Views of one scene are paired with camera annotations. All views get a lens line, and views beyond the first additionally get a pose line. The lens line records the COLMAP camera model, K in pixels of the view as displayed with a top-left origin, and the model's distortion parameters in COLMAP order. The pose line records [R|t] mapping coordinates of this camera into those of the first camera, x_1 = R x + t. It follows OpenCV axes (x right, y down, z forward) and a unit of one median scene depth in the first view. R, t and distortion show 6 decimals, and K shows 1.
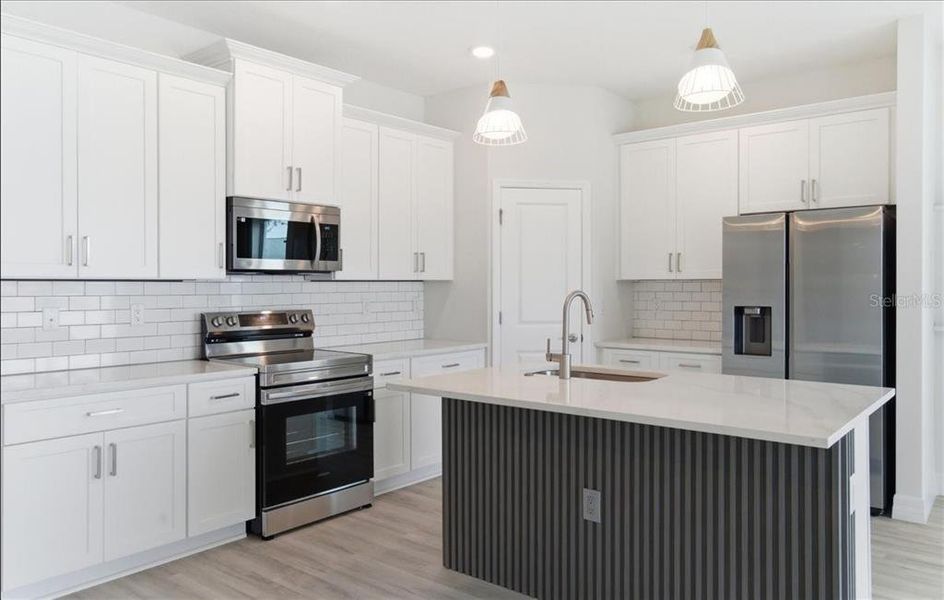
lens RADIAL K [[690.6, 0, 469.9], [0, 690.6, 286.6], [0, 0, 1]] dist [-0.010412, 0.001159]
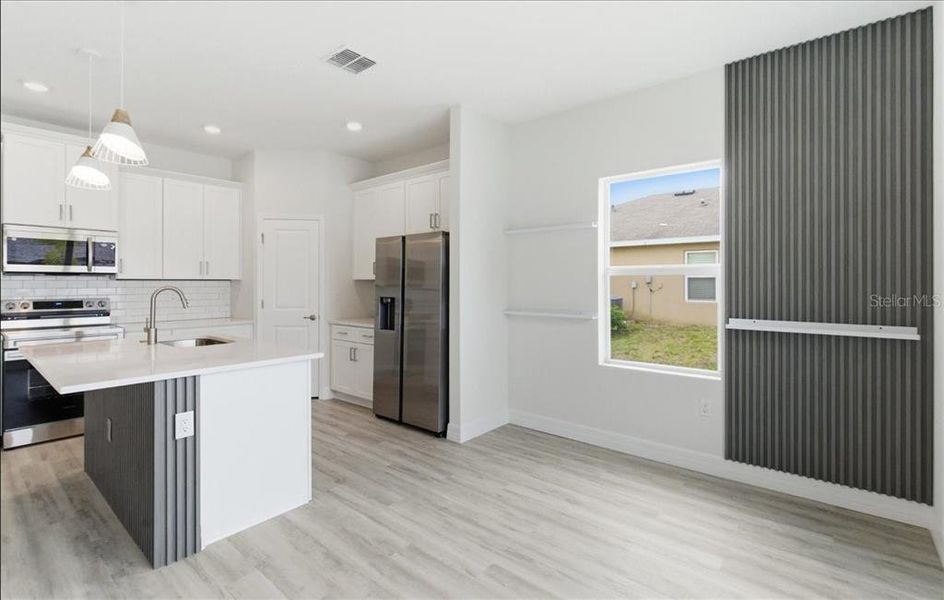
lens RADIAL K [[440.9, 0, 475.6], [0, 440.9, 282.6], [0, 0, 1]] dist [-0.002130, -0.000113]
pose [[0.999955, 0.002842, -0.009038, 0.665742], [-0.002883, 0.999986, -0.004535, 0.000542], [0.009025, 0.004560, 0.999949, 0.037423]]
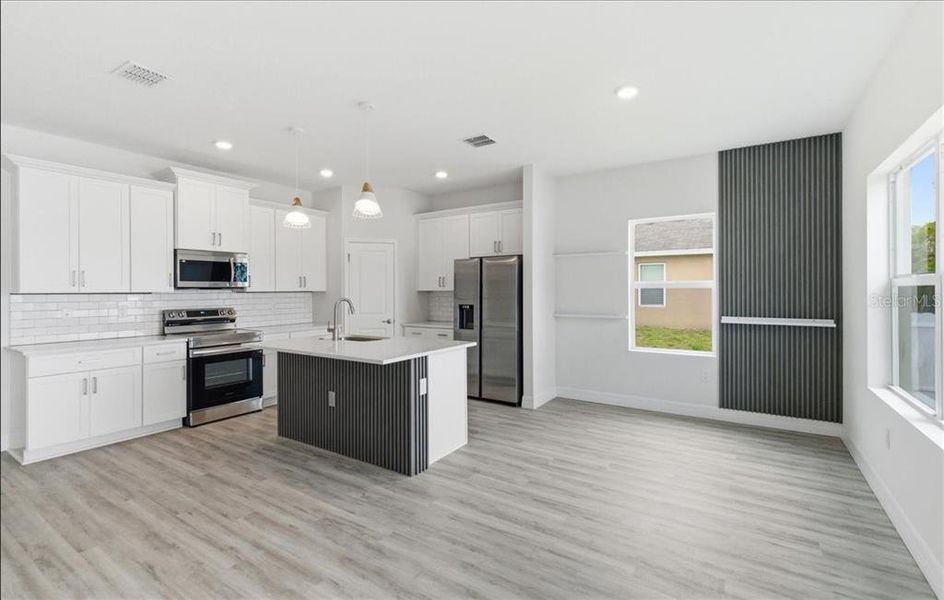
lens RADIAL K [[429.9, 0, 472.2], [0, 429.9, 290.2], [0, 0, 1]] dist [-0.000510, -0.000251]
pose [[0.993706, -0.001986, 0.112003, 0.314159], [0.002314, 0.999993, -0.002802, -0.010407], [-0.111997, 0.003044, 0.993704, -0.256295]]
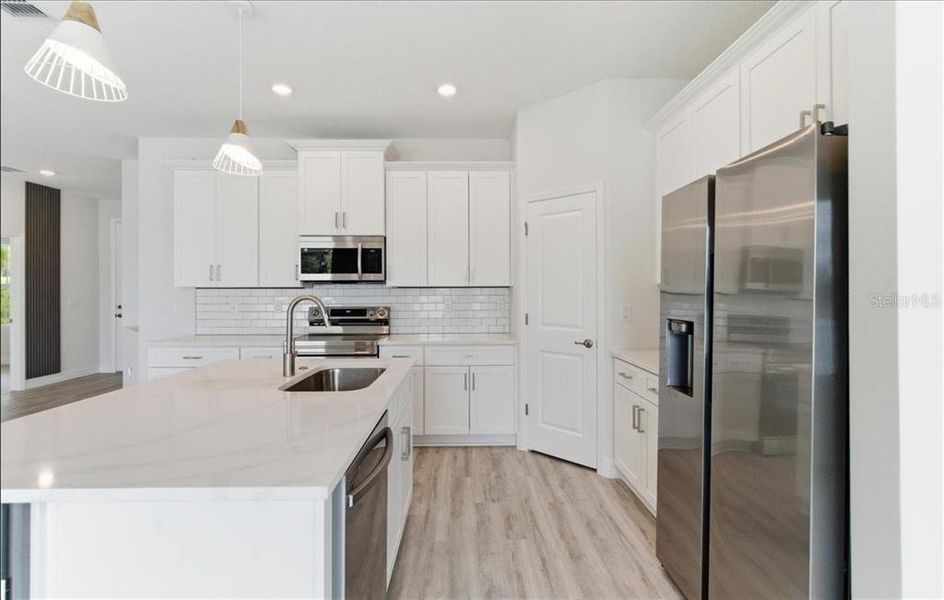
lens RADIAL K [[429.9, 0, 472.2], [0, 429.9, 290.2], [0, 0, 1]] dist [-0.000510, -0.000251]
pose [[0.651455, -0.002320, -0.758684, 0.652294], [-0.000033, 0.999995, -0.003086, 0.000299], [0.758687, 0.002036, 0.651452, 0.611856]]
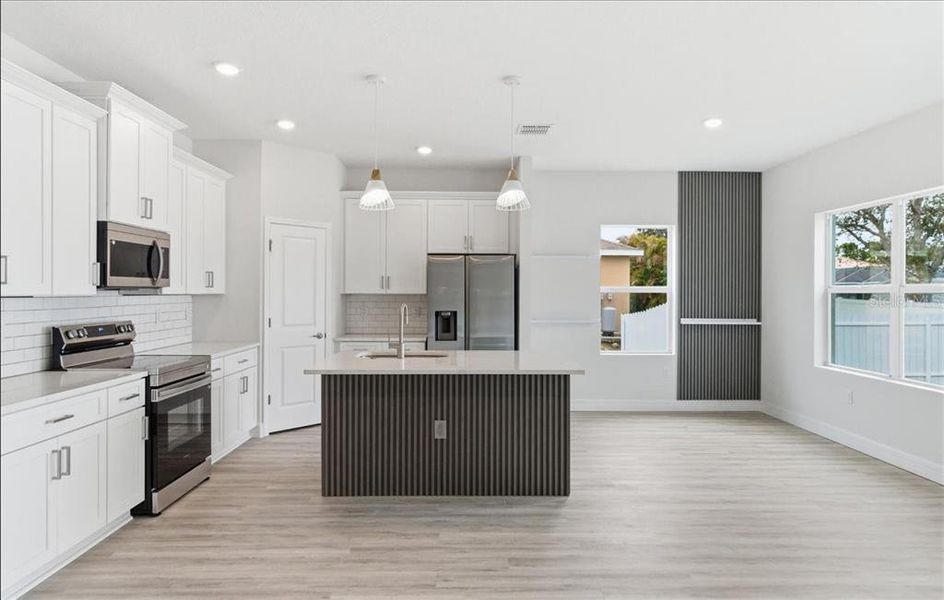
lens RADIAL K [[572.9, 0, 475.8], [0, 572.9, 291.5], [0, 0, 1]] dist [-0.000613, -0.000432]
pose [[0.755603, 0.004878, 0.655012, -0.471748], [-0.003412, 0.999988, -0.003512, -0.014625], [-0.655022, 0.000418, 0.755610, -0.091792]]
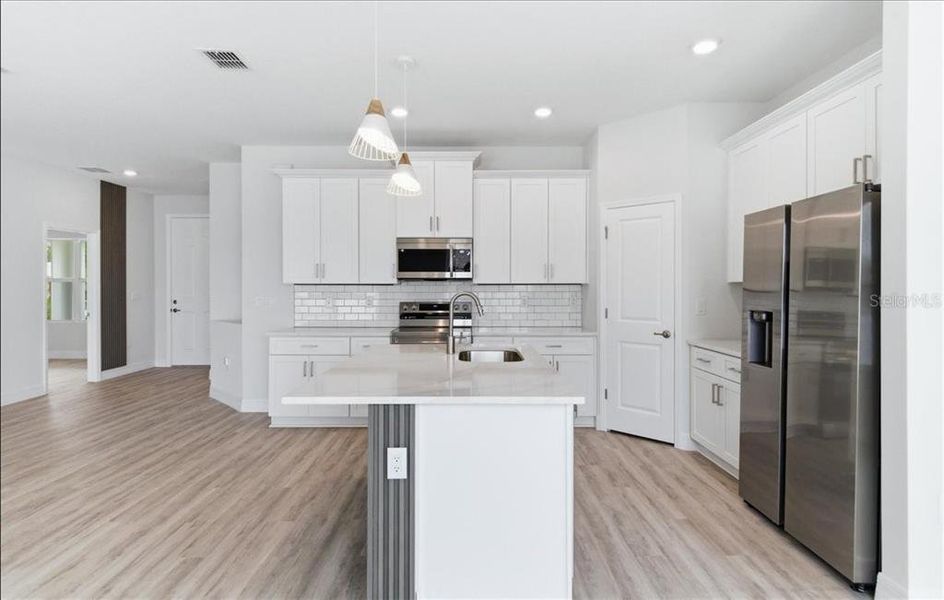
lens RADIAL K [[489.3, 0, 470.4], [0, 489.3, 287.3], [0, 0, 1]] dist [0.005167, -0.000461]
pose [[0.634573, 0.001944, -0.772860, 0.724821], [-0.003458, 0.999994, -0.000324, -0.001010], [0.772855, 0.002878, 0.634576, 0.317858]]
